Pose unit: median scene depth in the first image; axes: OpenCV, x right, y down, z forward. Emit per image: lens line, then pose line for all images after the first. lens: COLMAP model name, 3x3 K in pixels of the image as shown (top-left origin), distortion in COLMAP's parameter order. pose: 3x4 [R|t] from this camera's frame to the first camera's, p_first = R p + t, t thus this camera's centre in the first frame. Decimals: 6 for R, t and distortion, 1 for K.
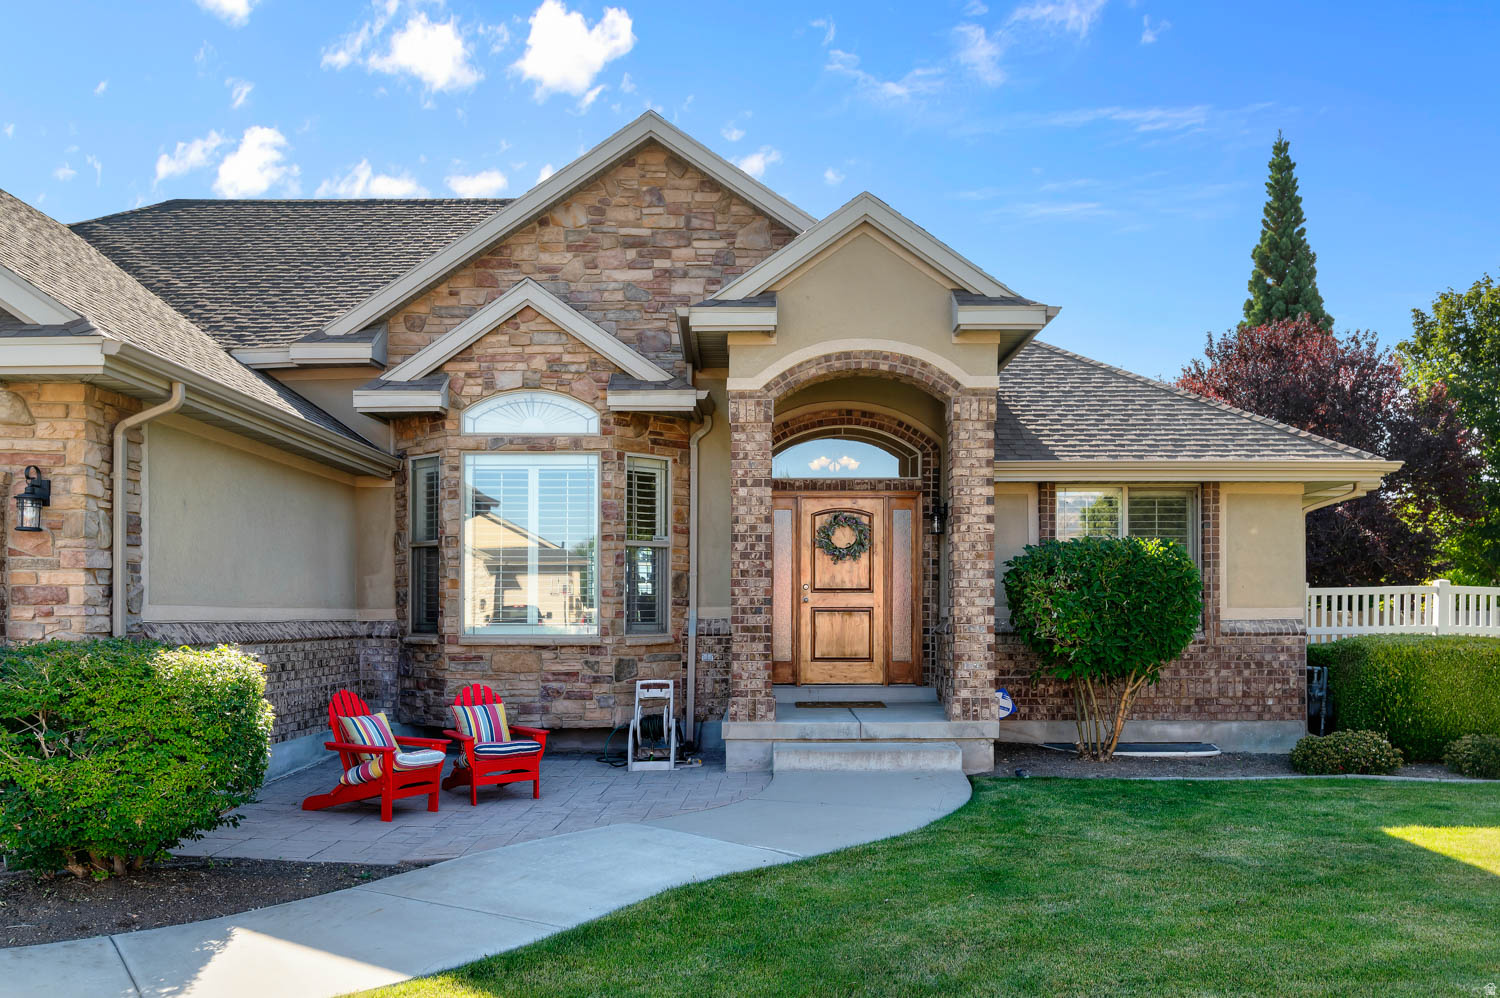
lens RADIAL K [[1238.4, 0, 746.1], [0, 1238.4, 589.3], [0, 0, 1]] dist [-0.006524, 0.006565]
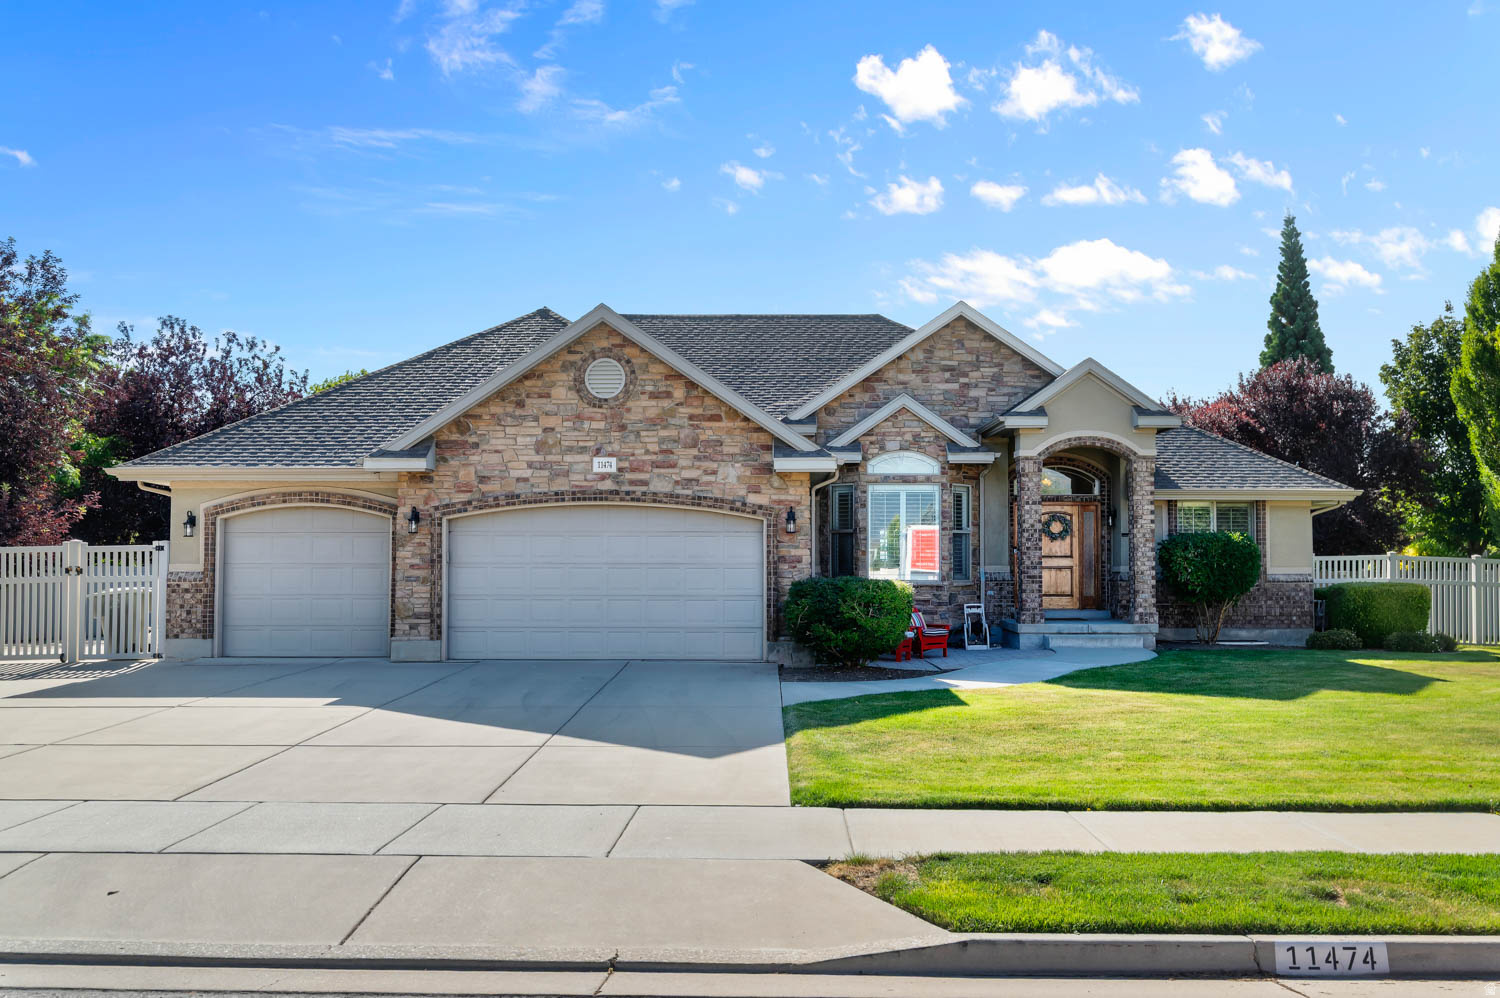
lens RADIAL K [[1244.8, 0, 750.0], [0, 1244.8, 499.0], [0, 0, 1]] dist [-0.010968, -0.007894]
pose [[0.999989, 0.004175, -0.002319, -0.389876], [-0.004264, 0.999182, -0.040206, -0.009112], [0.002149, 0.040216, 0.999189, -0.870705]]
